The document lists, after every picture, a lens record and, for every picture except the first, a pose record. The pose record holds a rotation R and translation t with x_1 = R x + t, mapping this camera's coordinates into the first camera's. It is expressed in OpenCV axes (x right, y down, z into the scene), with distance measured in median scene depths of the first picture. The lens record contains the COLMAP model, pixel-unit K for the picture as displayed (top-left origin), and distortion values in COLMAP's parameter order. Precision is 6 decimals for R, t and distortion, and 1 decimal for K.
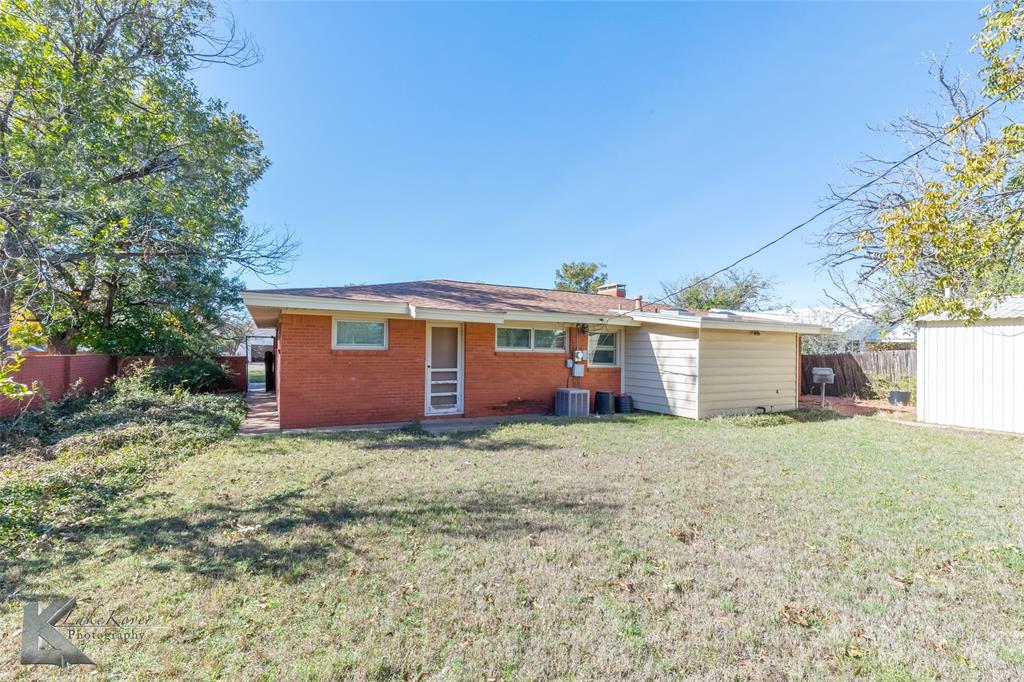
lens RADIAL K [[462.2, 0, 510.8], [0, 462.2, 348.5], [0, 0, 1]] dist [0.008100, 0.000897]
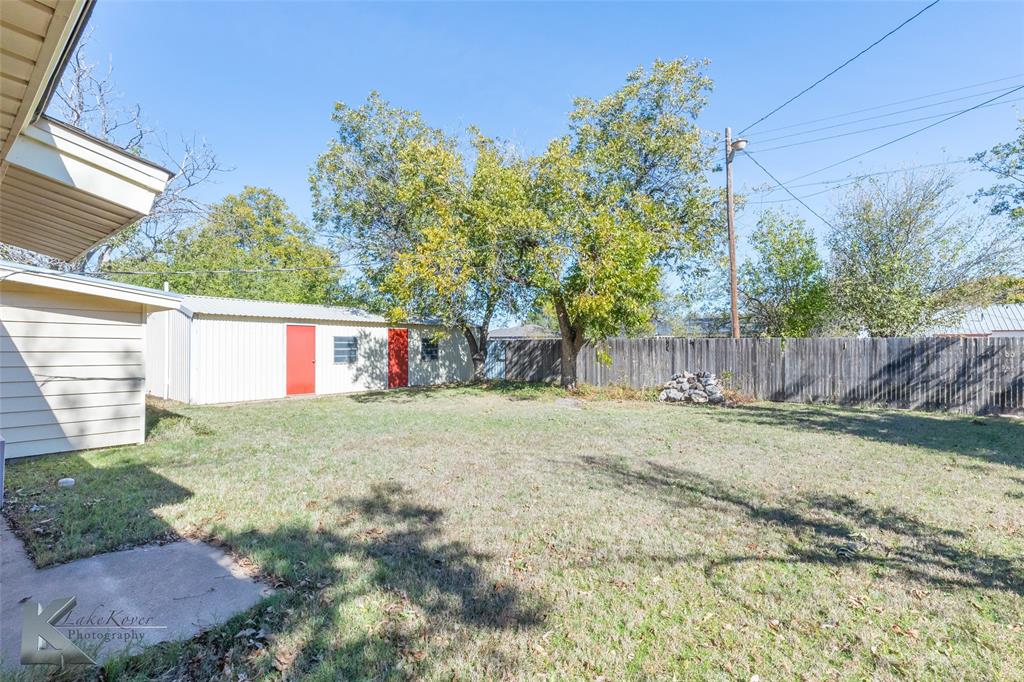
lens RADIAL K [[462.2, 0, 507.3], [0, 462.2, 340.1], [0, 0, 1]] dist [0.008100, 0.000897]
pose [[-0.393047, 0.004686, 0.919506, -0.424474], [-0.011451, 0.999885, -0.009990, 0.004174], [-0.919447, -0.014456, -0.392948, 0.764618]]
